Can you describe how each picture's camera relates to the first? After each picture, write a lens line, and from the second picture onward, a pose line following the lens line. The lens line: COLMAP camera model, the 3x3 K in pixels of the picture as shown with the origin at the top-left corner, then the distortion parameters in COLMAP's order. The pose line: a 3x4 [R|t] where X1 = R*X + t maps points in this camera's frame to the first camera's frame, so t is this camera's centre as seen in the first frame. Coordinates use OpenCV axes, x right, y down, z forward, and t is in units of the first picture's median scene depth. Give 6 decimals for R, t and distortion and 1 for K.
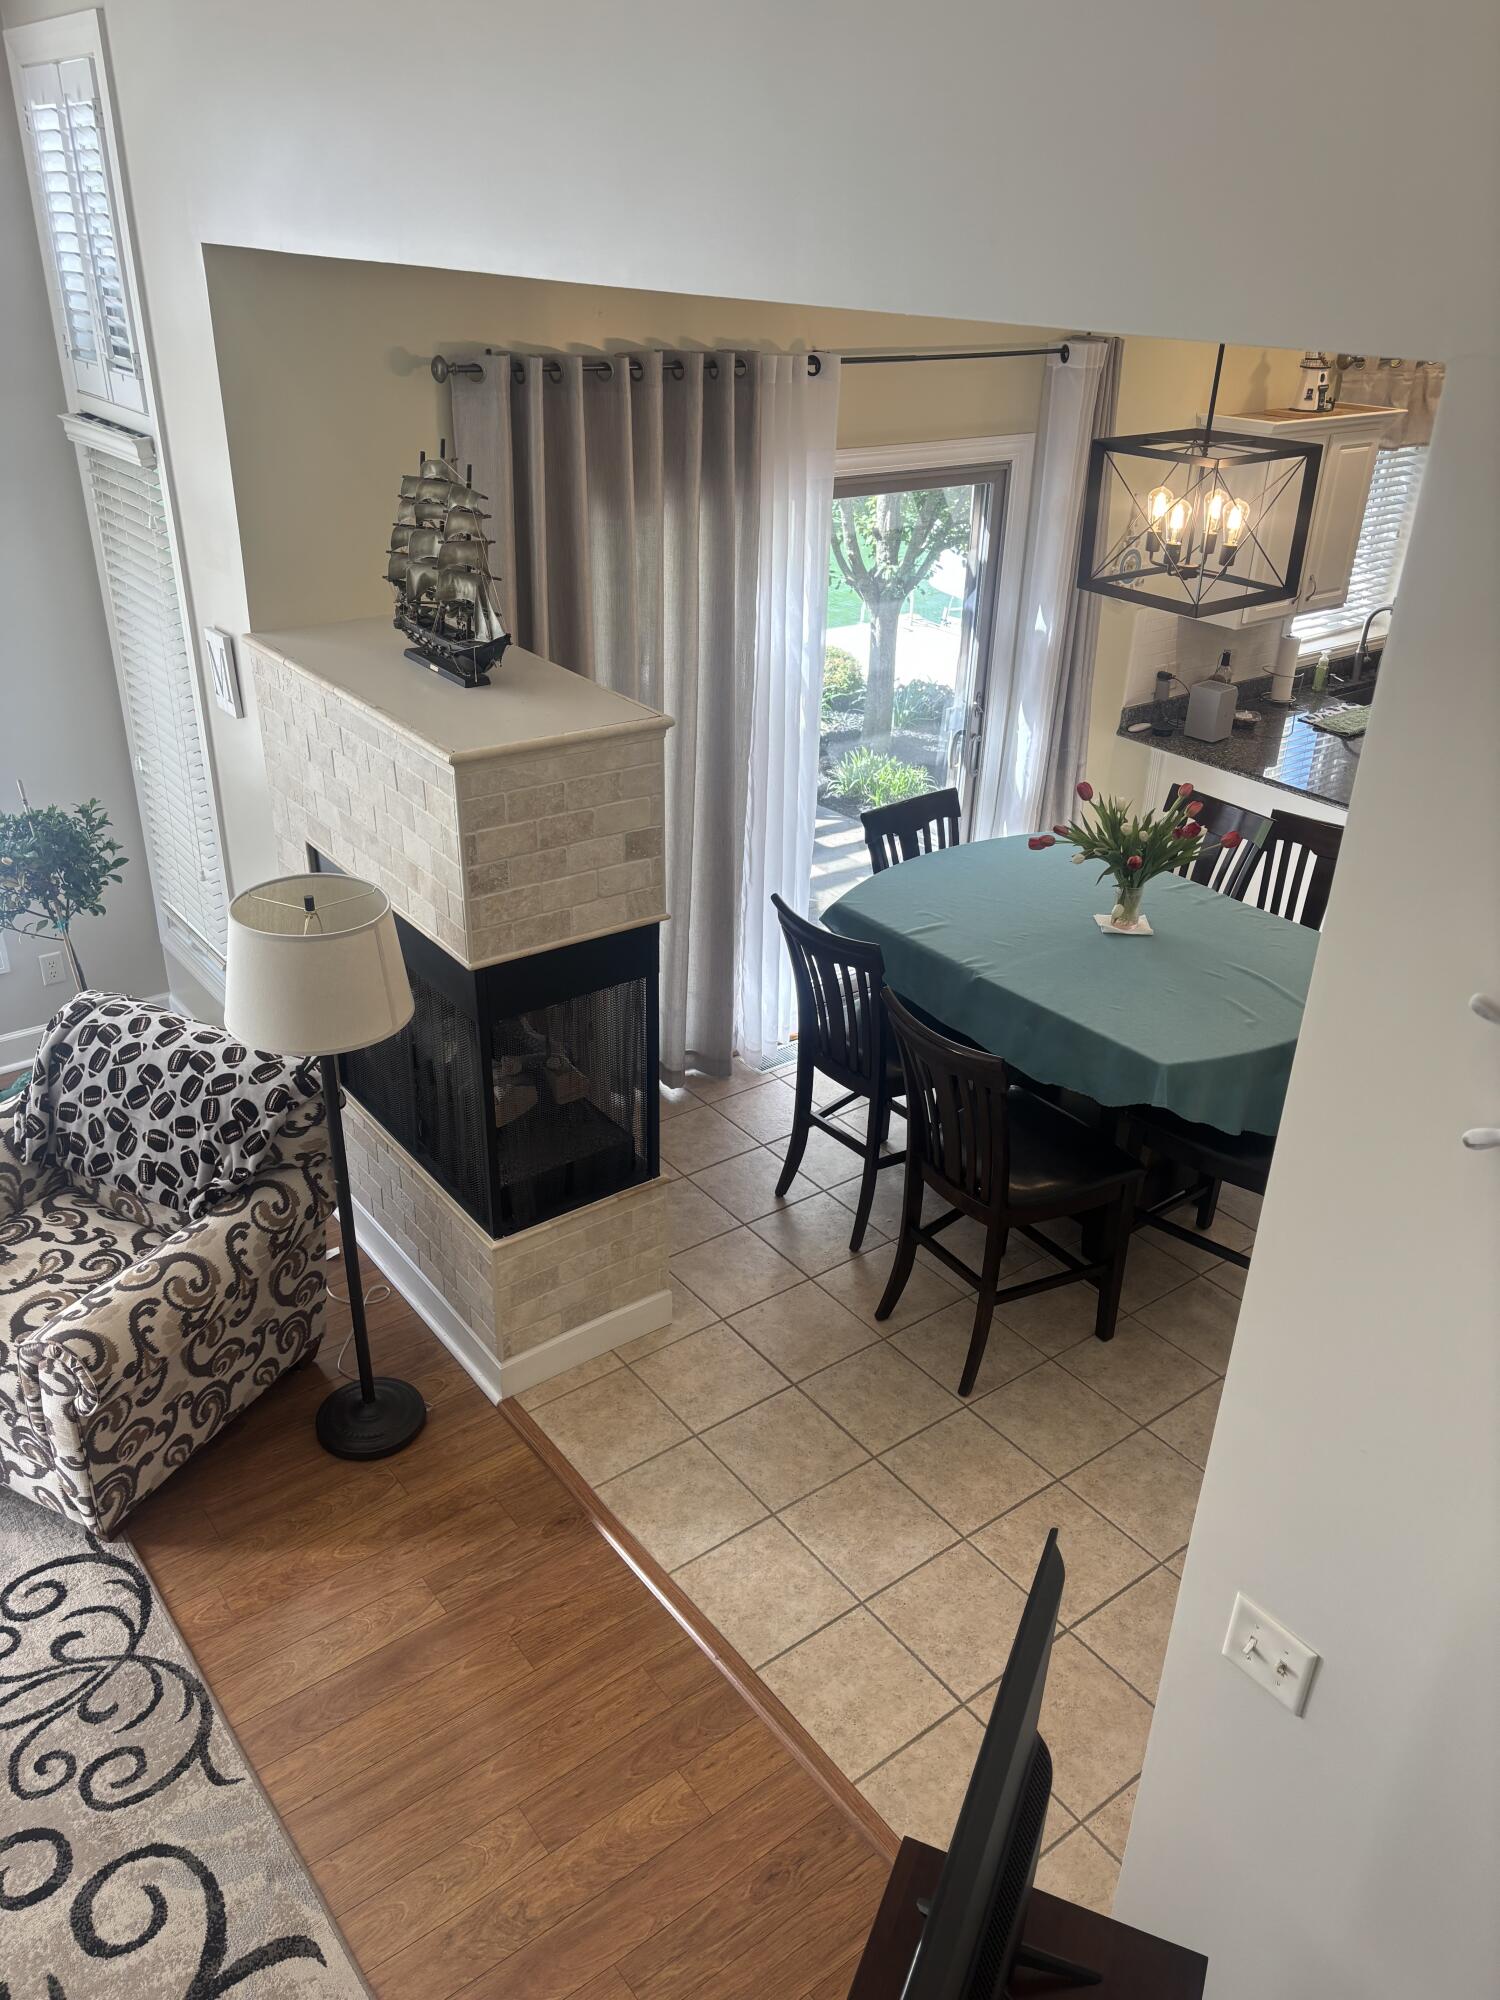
lens RADIAL K [[1511.9, 0, 755.4], [0, 1511.9, 988.5], [0, 0, 1]] dist [0.046251, -0.056652]
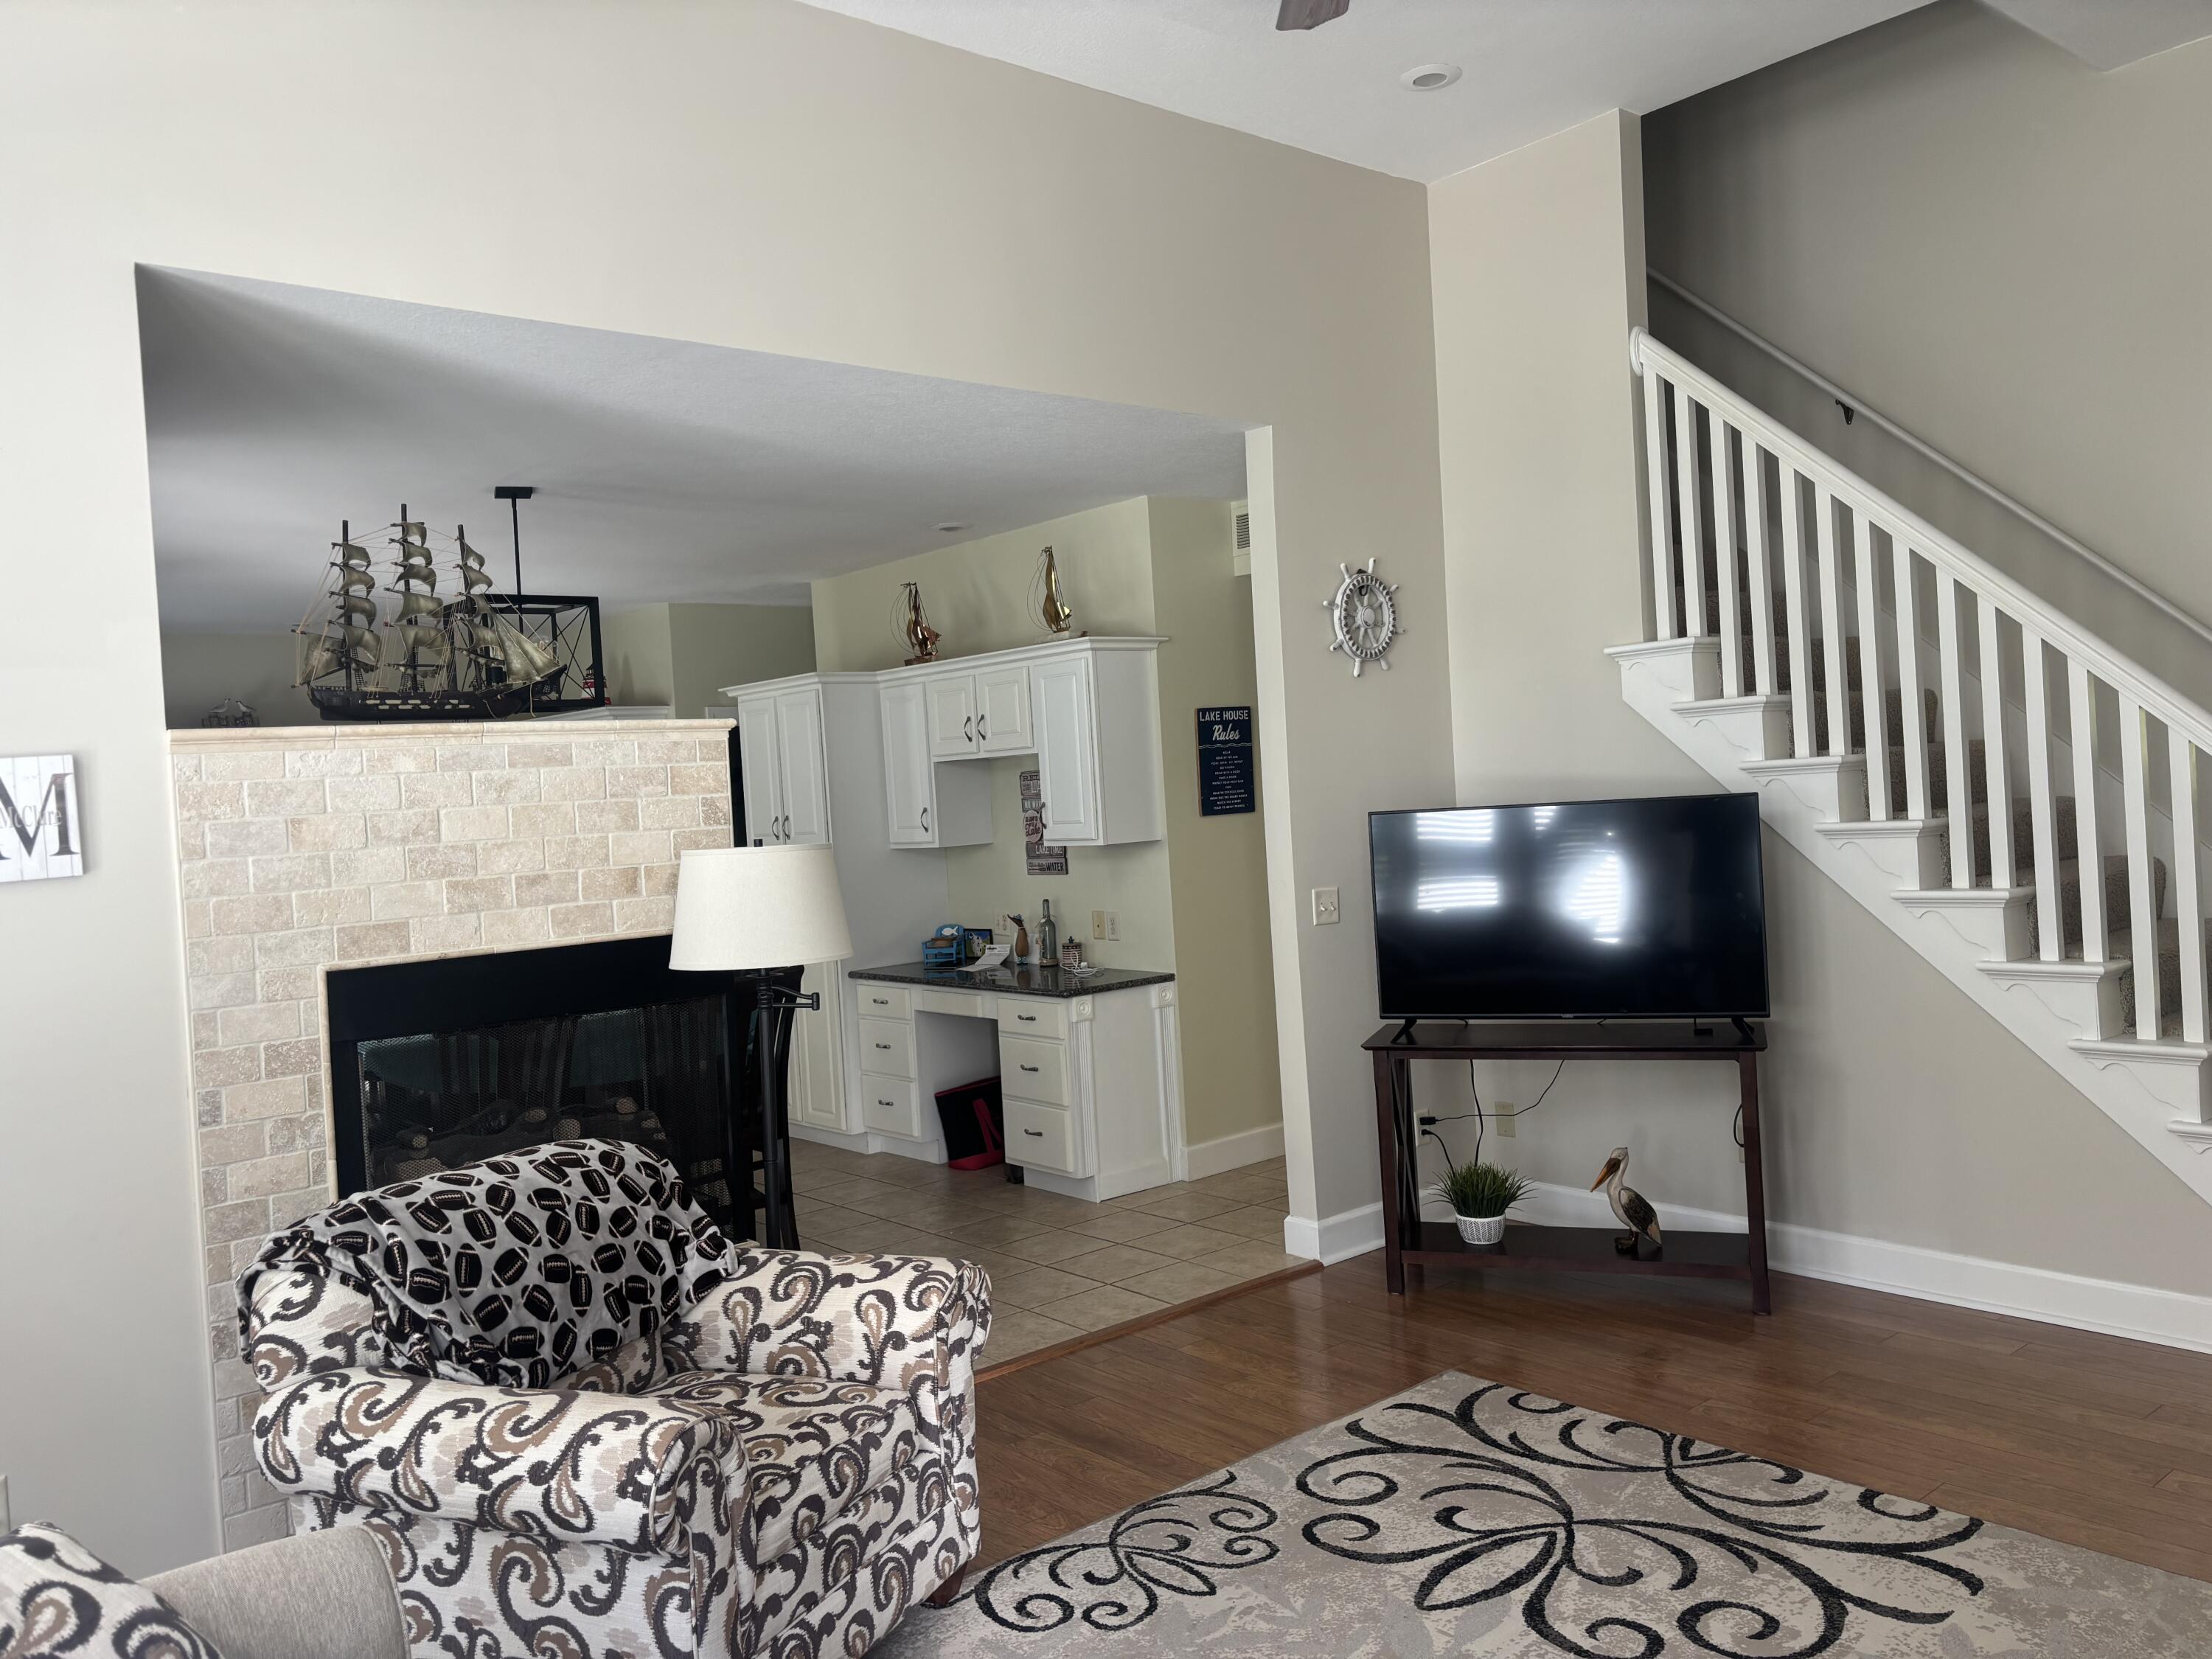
lens RADIAL K [[1638.6, 0, 1097.9], [0, 1638.6, 793.2], [0, 0, 1]] dist [0.005179, 0.003115]
pose [[-0.038179, -0.032445, 0.998744, -1.300877], [0.500881, 0.864227, 0.047222, -0.020443], [-0.864674, 0.502055, -0.016744, 0.720044]]
